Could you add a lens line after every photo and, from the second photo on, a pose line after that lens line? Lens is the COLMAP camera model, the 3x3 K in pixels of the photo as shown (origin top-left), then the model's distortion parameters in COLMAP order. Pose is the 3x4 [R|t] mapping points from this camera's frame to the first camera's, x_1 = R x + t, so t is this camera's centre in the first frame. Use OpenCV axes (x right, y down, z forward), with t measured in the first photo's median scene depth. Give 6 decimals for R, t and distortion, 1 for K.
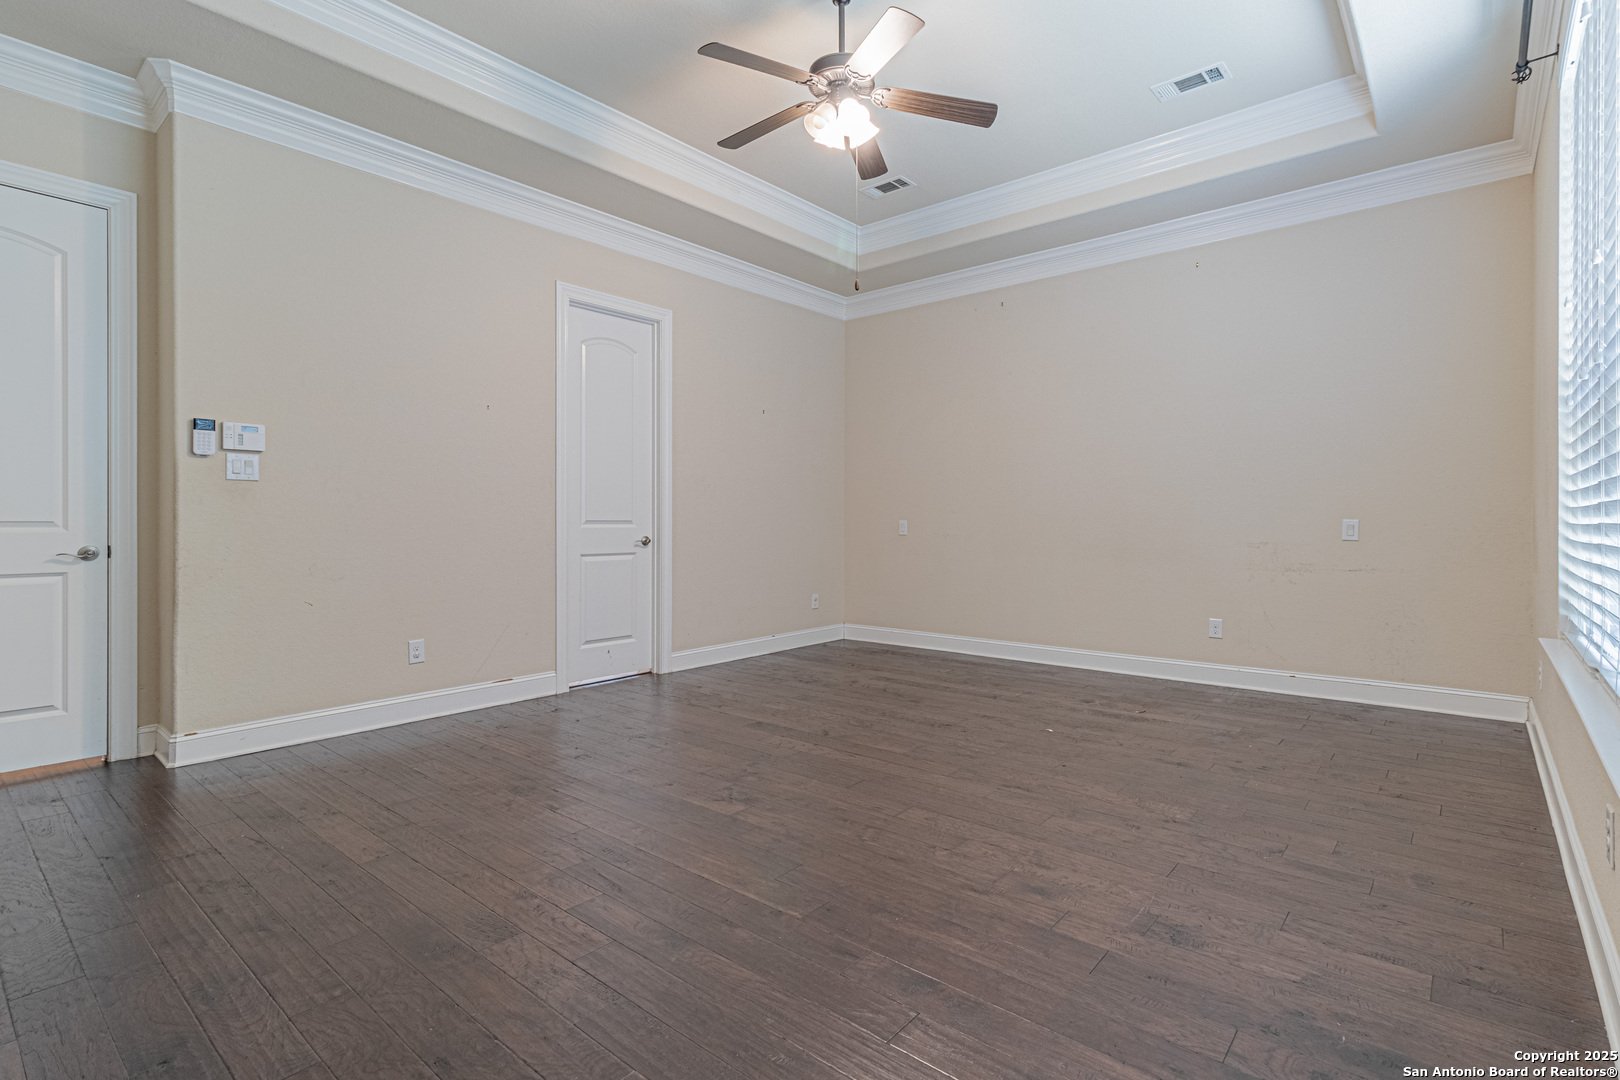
lens RADIAL K [[754.7, 0, 818.6], [0, 754.7, 533.8], [0, 0, 1]] dist [0.005576, -0.000309]
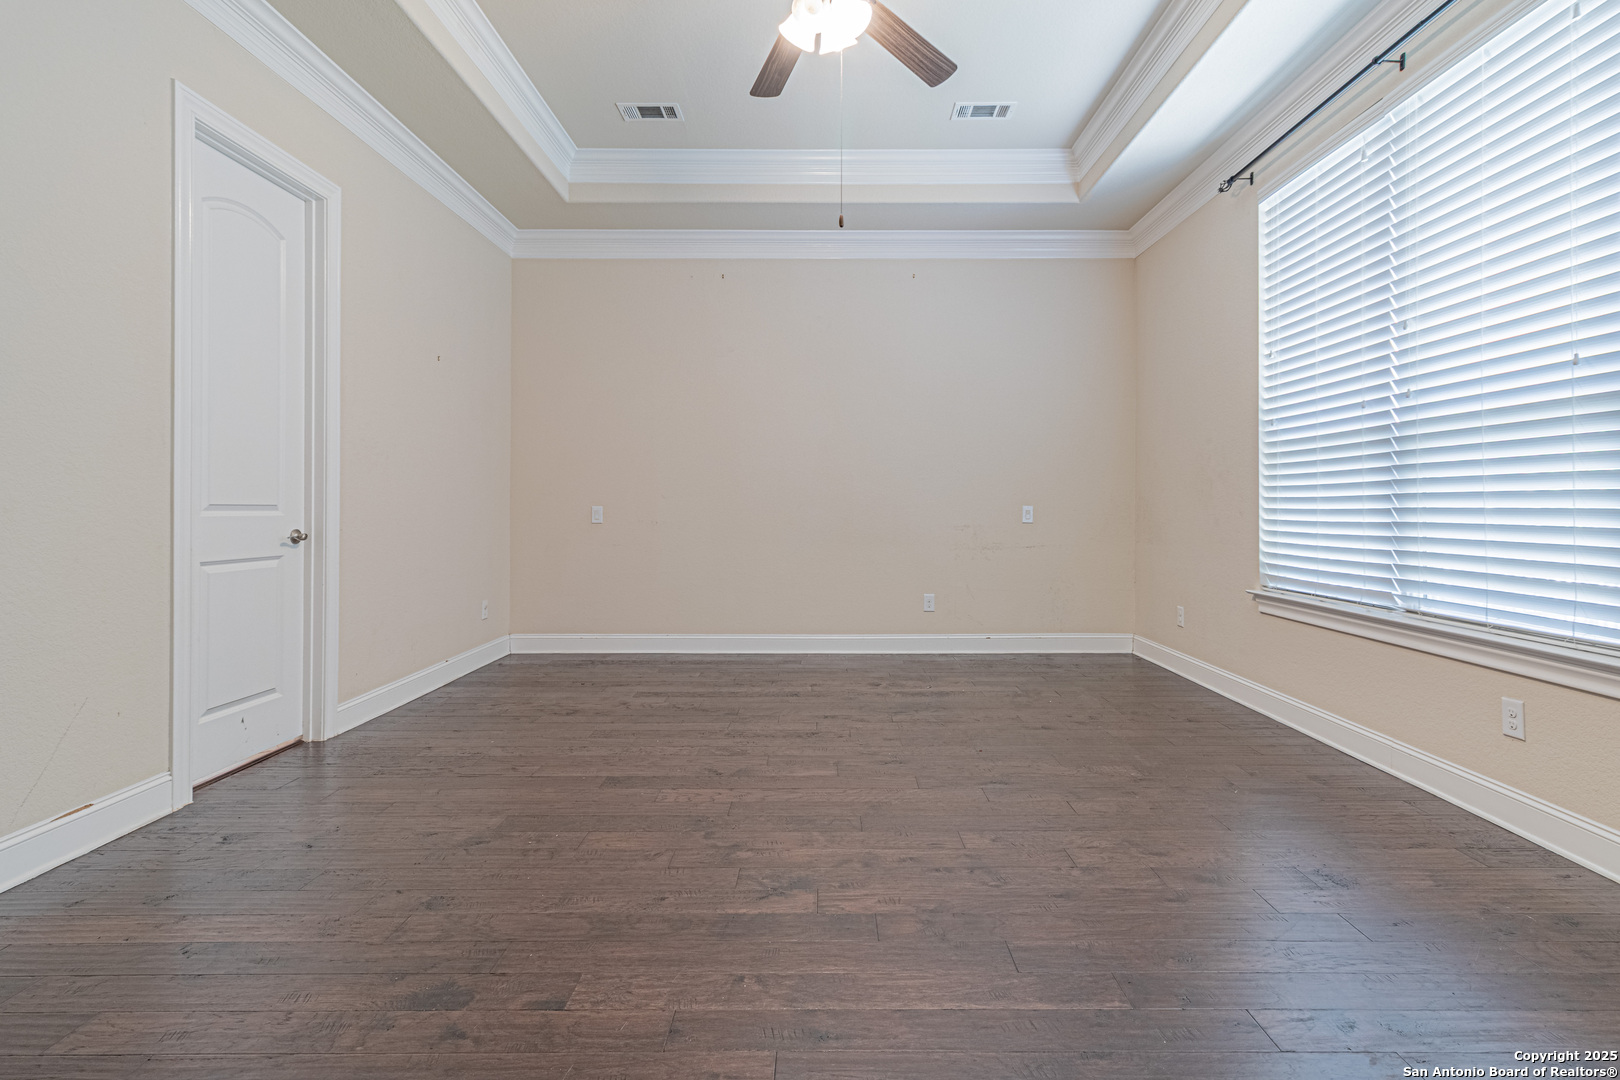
lens RADIAL K [[754.7, 0, 796.3], [0, 754.7, 514.9], [0, 0, 1]] dist [0.005576, -0.000309]
pose [[0.771926, -0.004433, 0.635697, -0.375585], [0.010076, 0.999935, -0.005263, -0.001520], [-0.635633, 0.010467, 0.771921, 0.288062]]
